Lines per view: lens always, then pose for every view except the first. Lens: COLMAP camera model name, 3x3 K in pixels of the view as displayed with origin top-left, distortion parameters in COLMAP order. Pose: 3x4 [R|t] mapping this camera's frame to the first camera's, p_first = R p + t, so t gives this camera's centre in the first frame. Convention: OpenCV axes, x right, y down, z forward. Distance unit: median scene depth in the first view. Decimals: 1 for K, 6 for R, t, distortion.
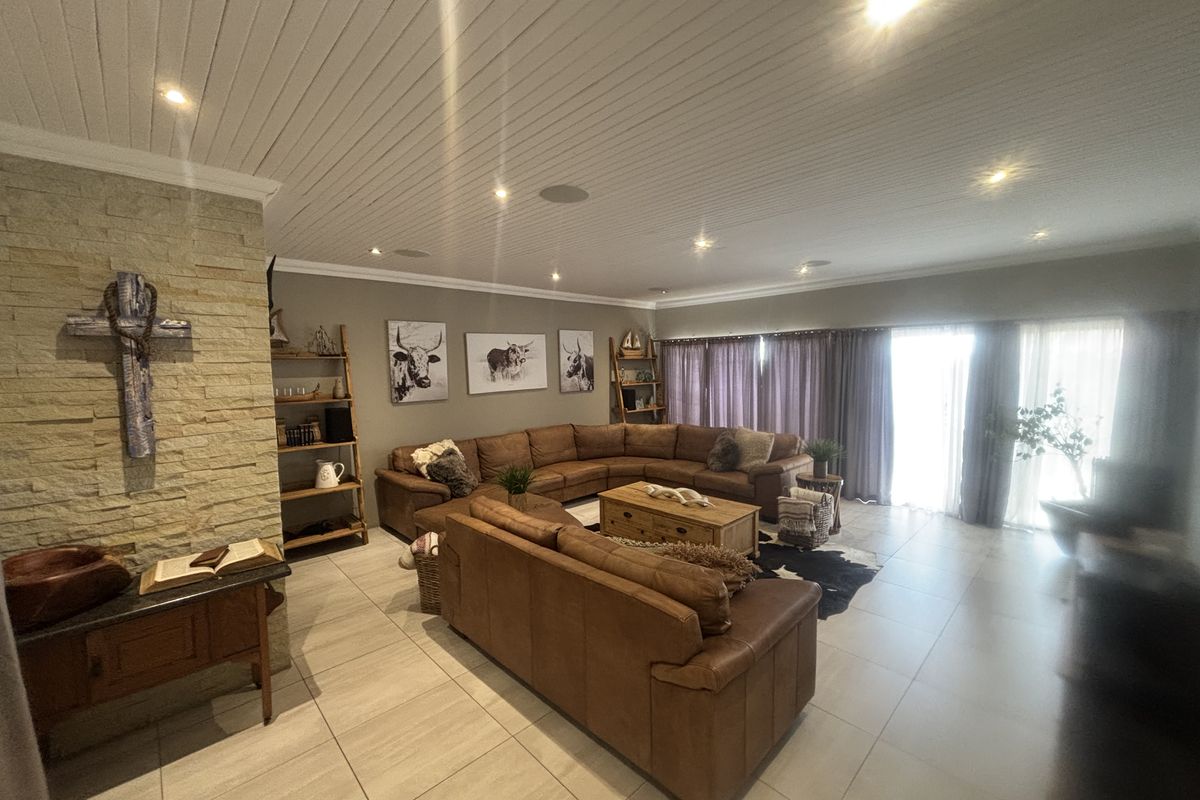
lens RADIAL K [[478.3, 0, 601.4], [0, 478.3, 399.8], [0, 0, 1]] dist [0.000174, -0.000322]
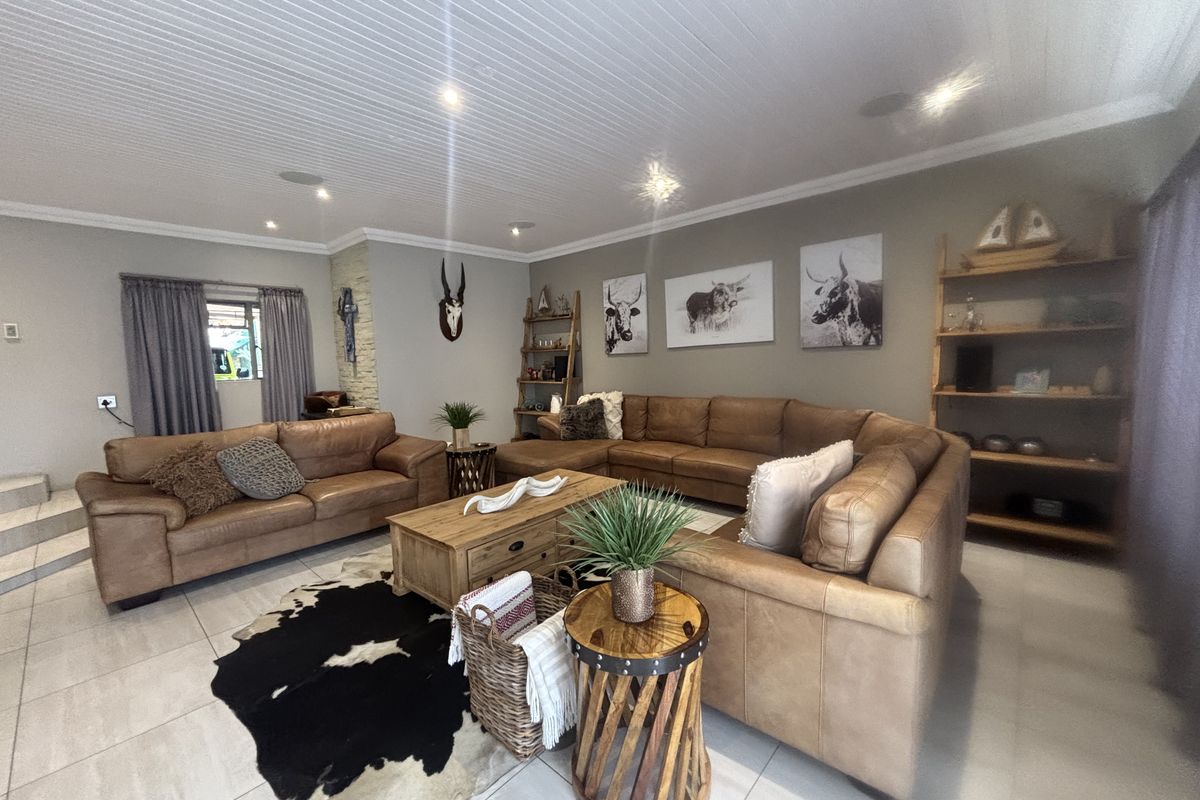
lens RADIAL K [[478.3, 0, 599.9], [0, 478.3, 402.2], [0, 0, 1]] dist [0.000174, -0.000322]
pose [[0.072630, 0.108440, -0.991446, 0.592558], [-0.043978, 0.993453, 0.105438, 0.000480], [0.996389, 0.035944, 0.076924, 0.770273]]
